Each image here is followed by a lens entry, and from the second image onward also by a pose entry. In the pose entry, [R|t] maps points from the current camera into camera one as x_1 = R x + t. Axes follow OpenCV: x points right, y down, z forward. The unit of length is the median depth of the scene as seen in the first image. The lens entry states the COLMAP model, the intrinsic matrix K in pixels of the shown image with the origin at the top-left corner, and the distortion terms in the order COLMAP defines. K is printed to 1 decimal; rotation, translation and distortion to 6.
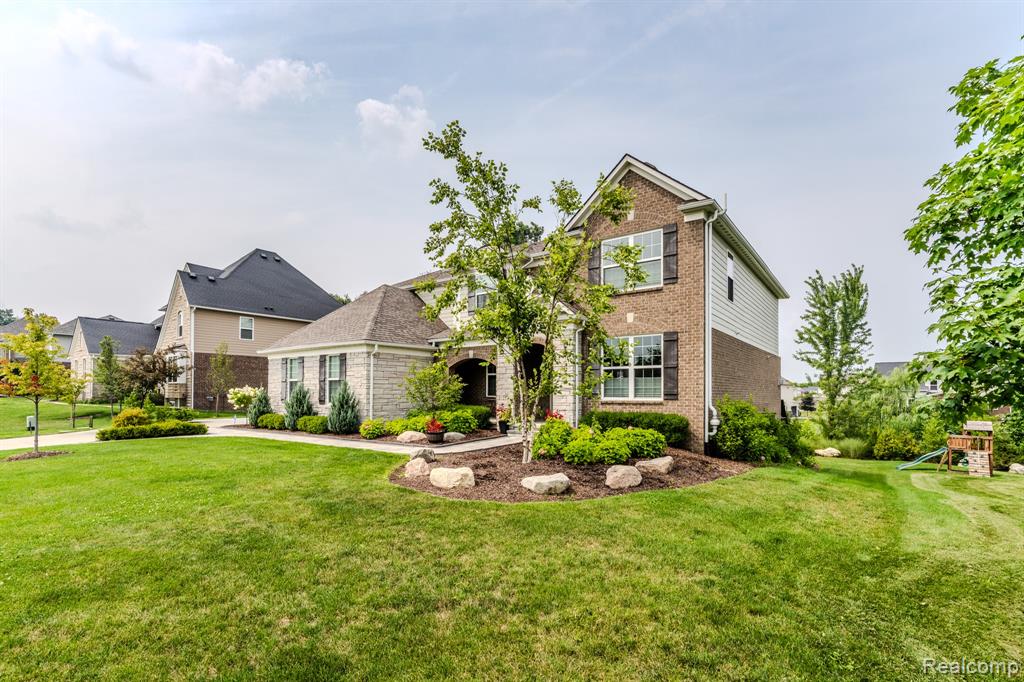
lens RADIAL K [[477.1, 0, 500.3], [0, 477.1, 387.7], [0, 0, 1]] dist [0.000288, 0.000149]
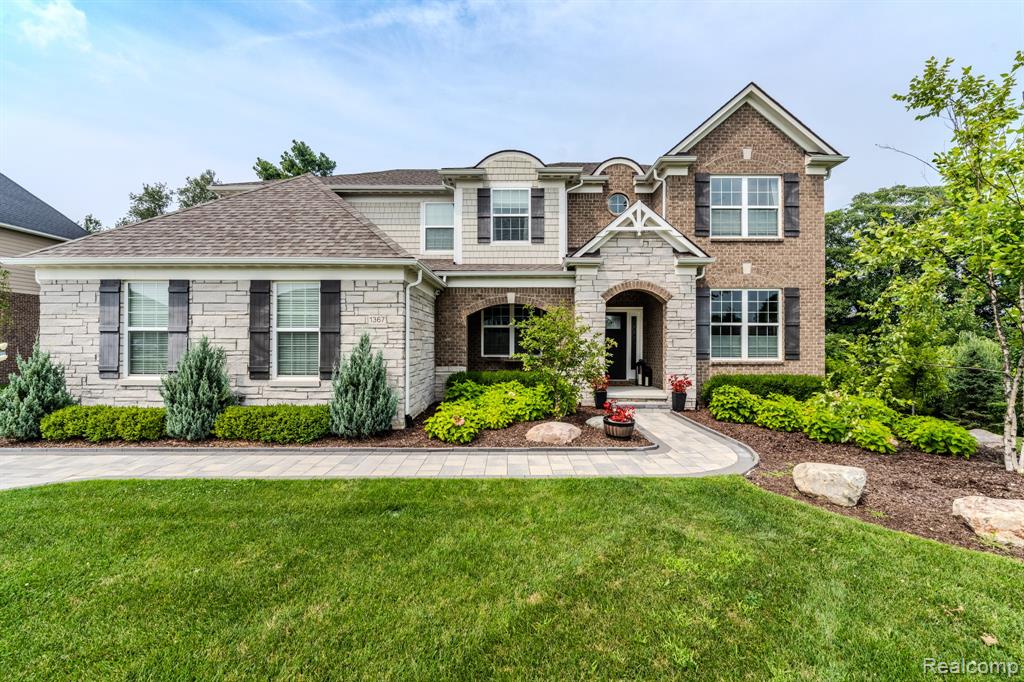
lens RADIAL K [[422.2, 0, 511.8], [0, 422.2, 342.9], [0, 0, 1]] dist [-0.001866, -0.000231]
pose [[0.797691, -0.000295, 0.603066, -0.552116], [-0.005641, 0.999952, 0.007951, -0.011239], [-0.603040, -0.009744, 0.797652, 0.628210]]
